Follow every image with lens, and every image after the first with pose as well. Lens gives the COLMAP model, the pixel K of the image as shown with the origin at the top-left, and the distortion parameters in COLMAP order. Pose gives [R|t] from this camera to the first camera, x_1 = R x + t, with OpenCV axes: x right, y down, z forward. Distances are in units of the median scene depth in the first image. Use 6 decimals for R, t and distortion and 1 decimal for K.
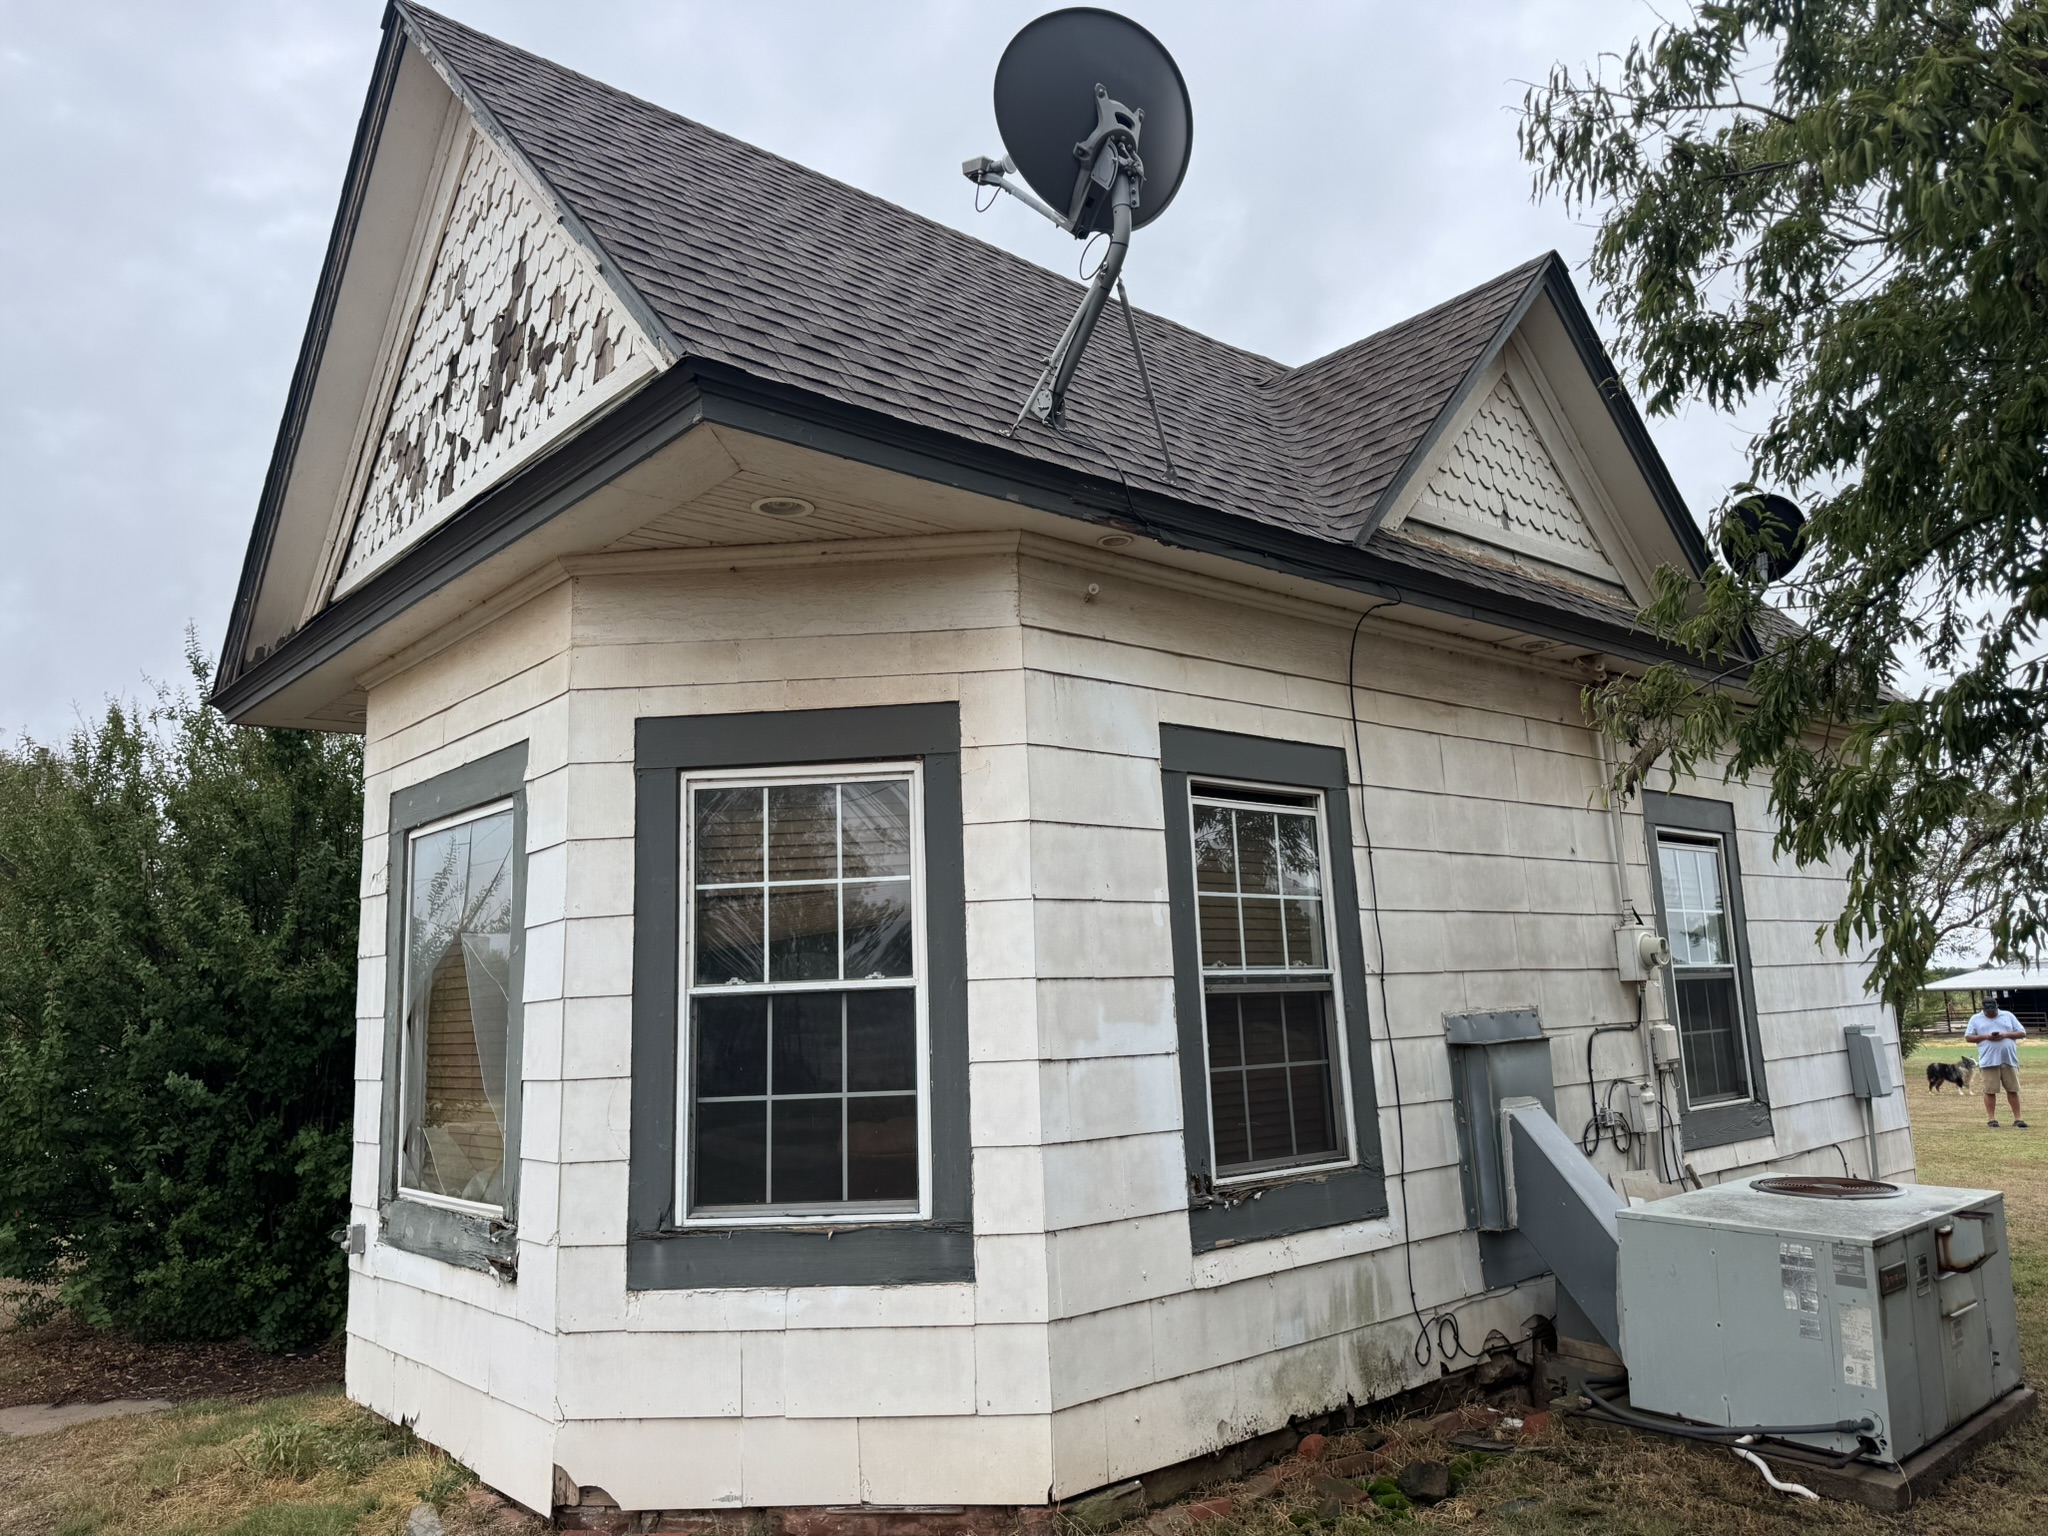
lens RADIAL K [[1429.7, 0, 1000.6], [0, 1429.7, 777.9], [0, 0, 1]] dist [0.101156, -0.160108]
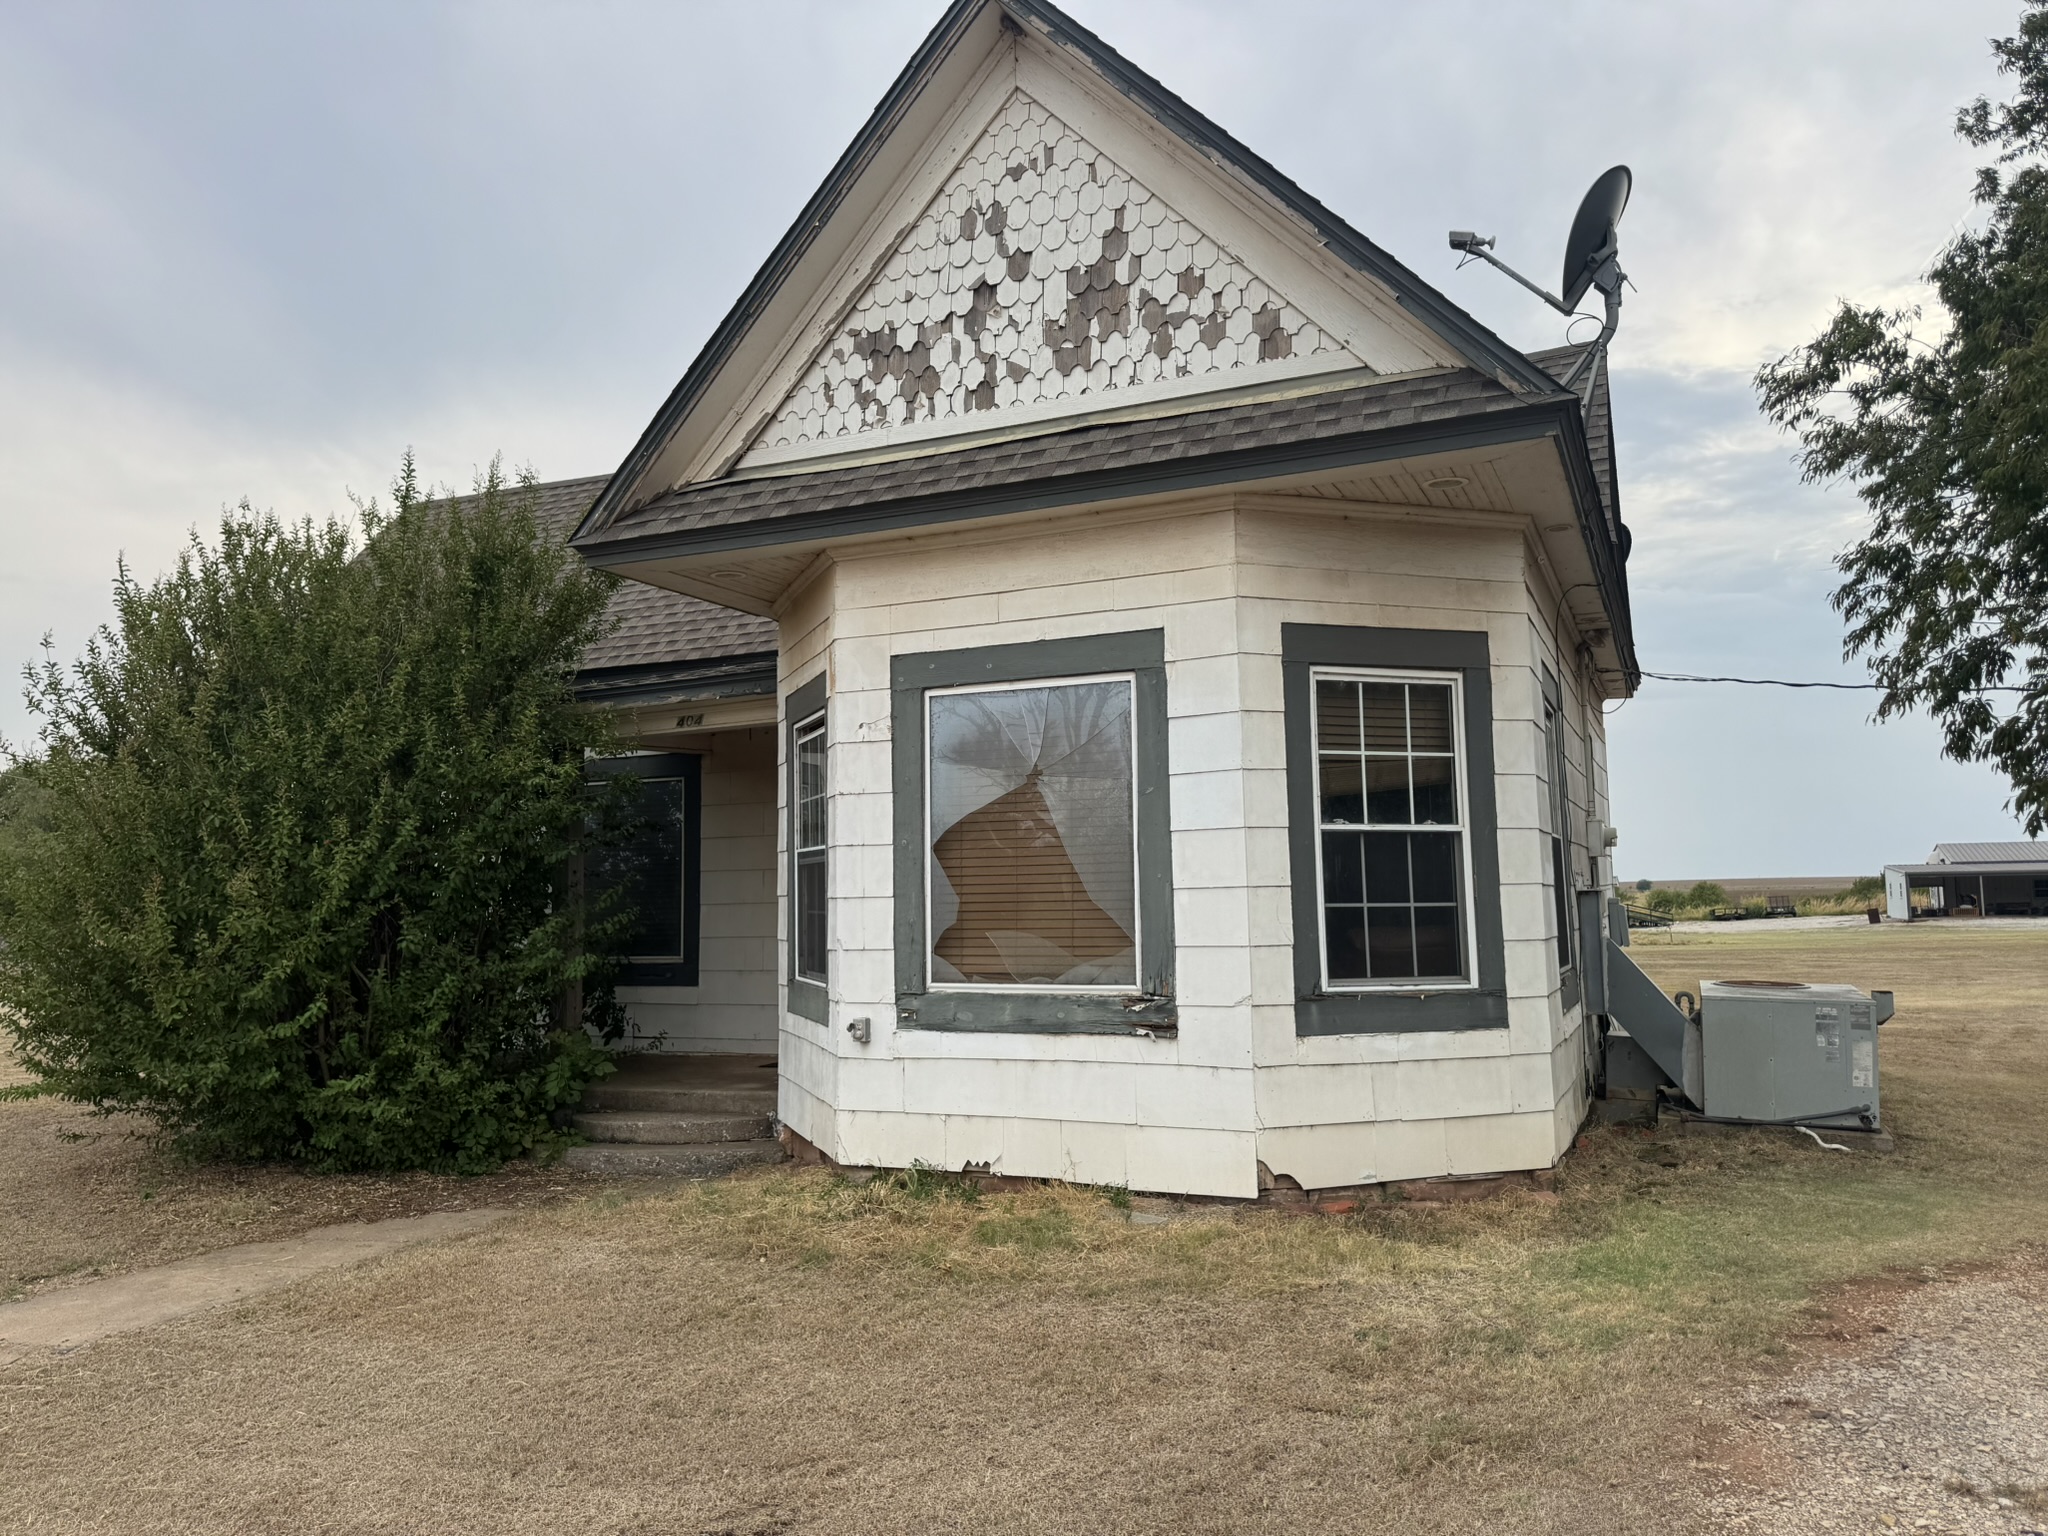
lens RADIAL K [[1429.7, 0, 1025.6], [0, 1429.7, 771.4], [0, 0, 1]] dist [0.160958, -0.354766]
pose [[0.913046, 0.057454, 0.403790, -1.013208], [-0.081185, 0.995819, 0.041883, 0.060184], [-0.399695, -0.071023, 0.913892, -0.135058]]
